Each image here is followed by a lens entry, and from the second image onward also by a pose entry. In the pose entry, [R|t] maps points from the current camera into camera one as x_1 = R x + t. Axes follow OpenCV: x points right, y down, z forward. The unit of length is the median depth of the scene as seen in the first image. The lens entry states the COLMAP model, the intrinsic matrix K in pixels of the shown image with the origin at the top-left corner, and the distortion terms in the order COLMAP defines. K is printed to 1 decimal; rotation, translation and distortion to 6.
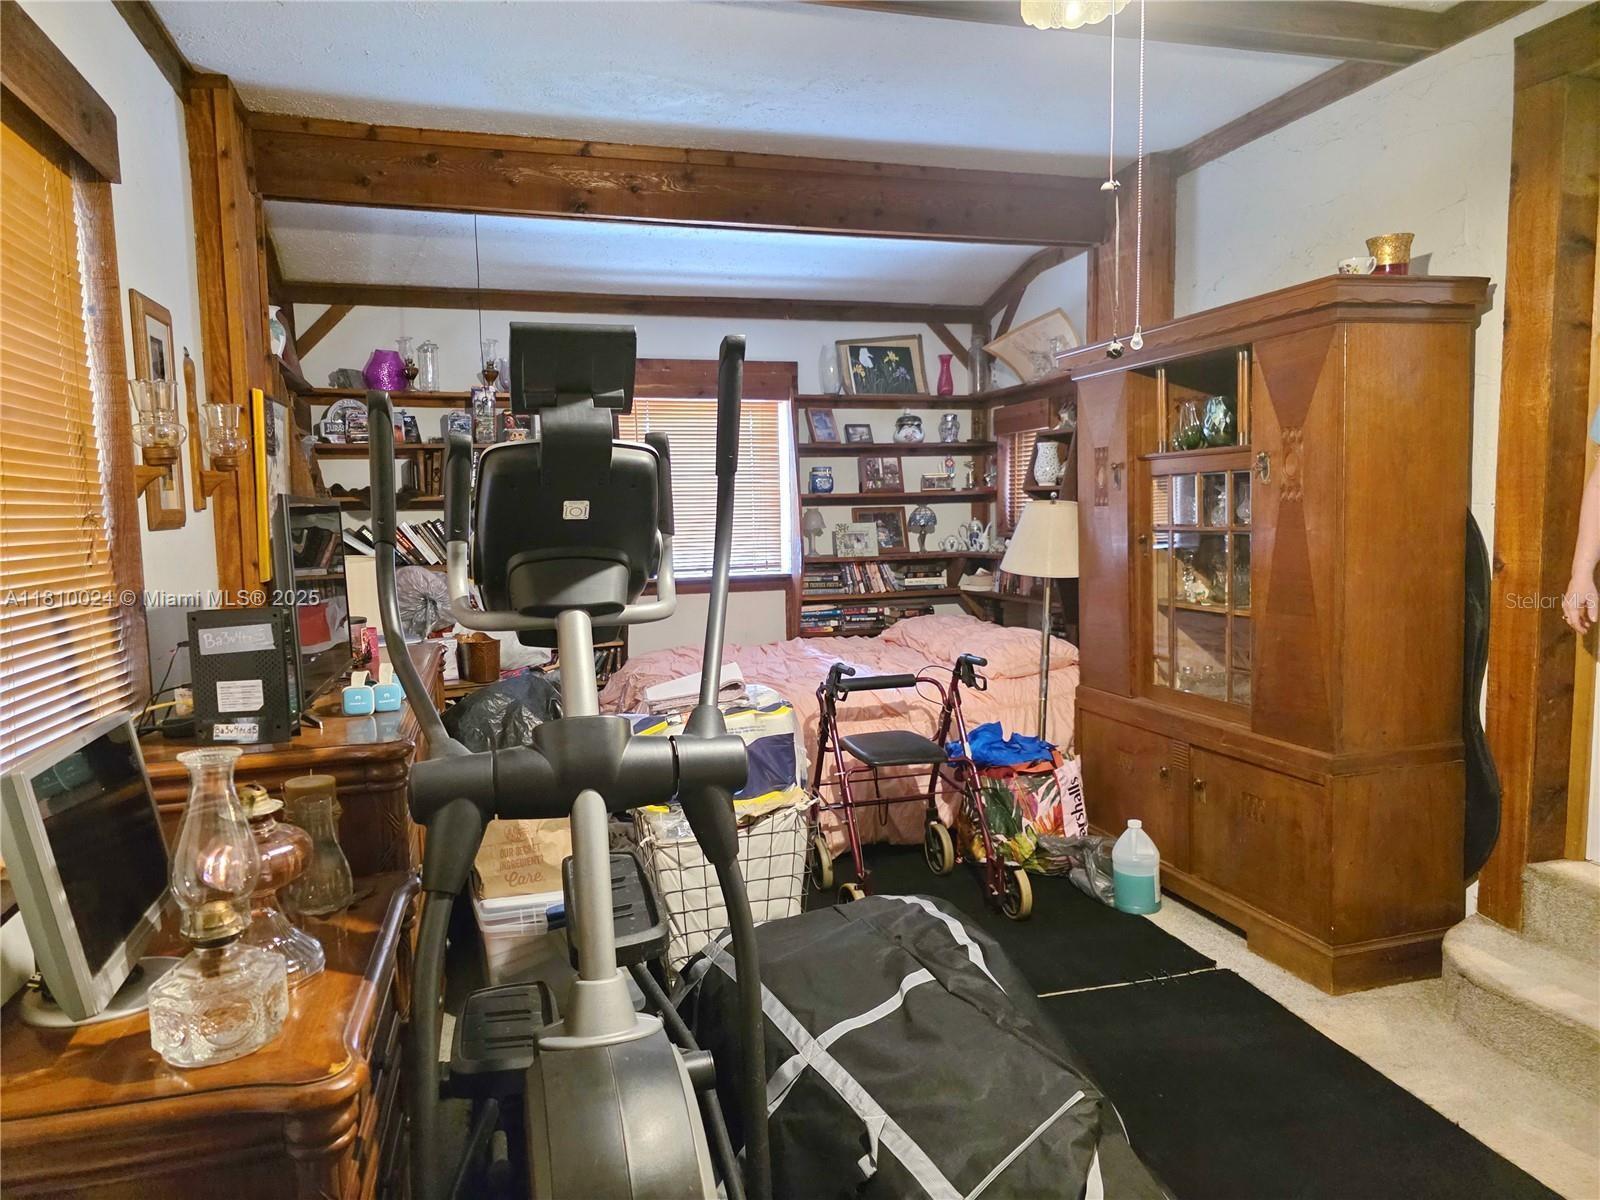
lens RADIAL K [[1084.5, 0, 800.9], [0, 1084.5, 610.2], [0, 0, 1]] dist [0.062520, -0.056930]
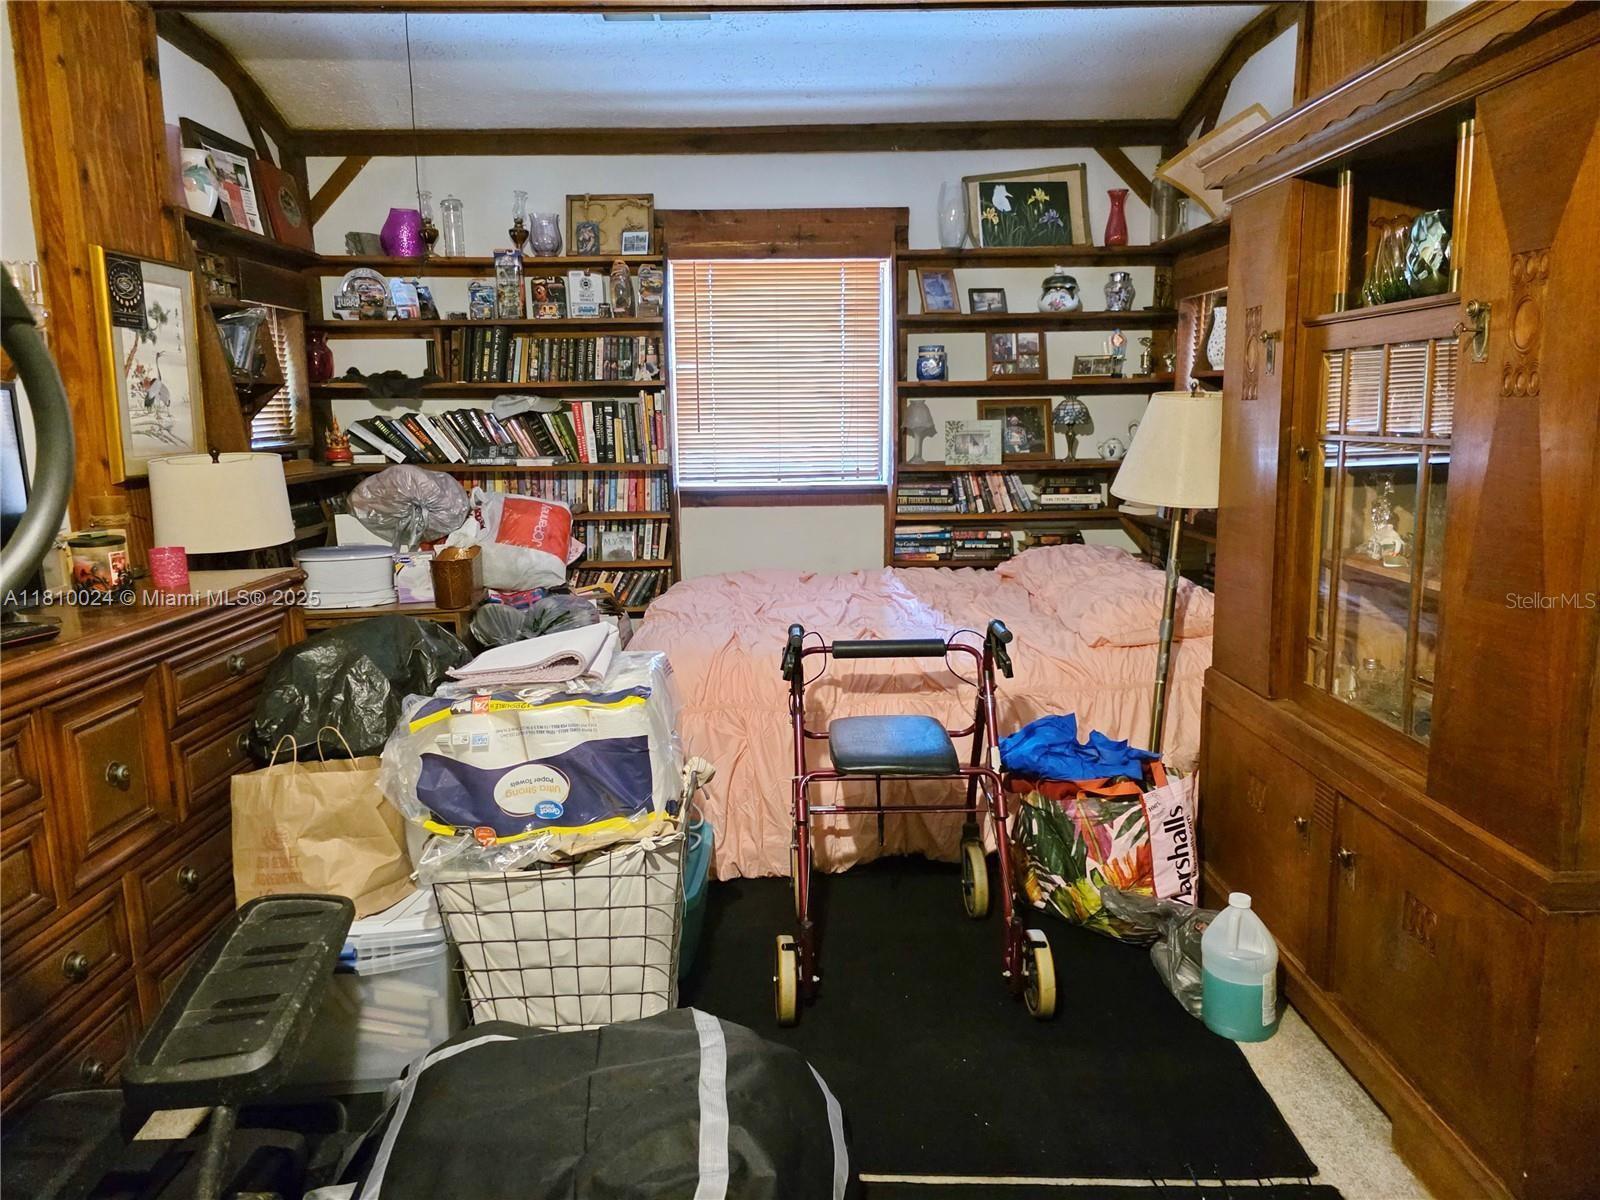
lens RADIAL K [[1084.5, 0, 799.5], [0, 1084.5, 594.9], [0, 0, 1]] dist [0.062520, -0.056930]
pose [[0.958423, 0.058461, -0.279299, 0.176688], [-0.034681, 0.995397, 0.089342, -0.025101], [0.283236, -0.075941, 0.956039, 0.250964]]
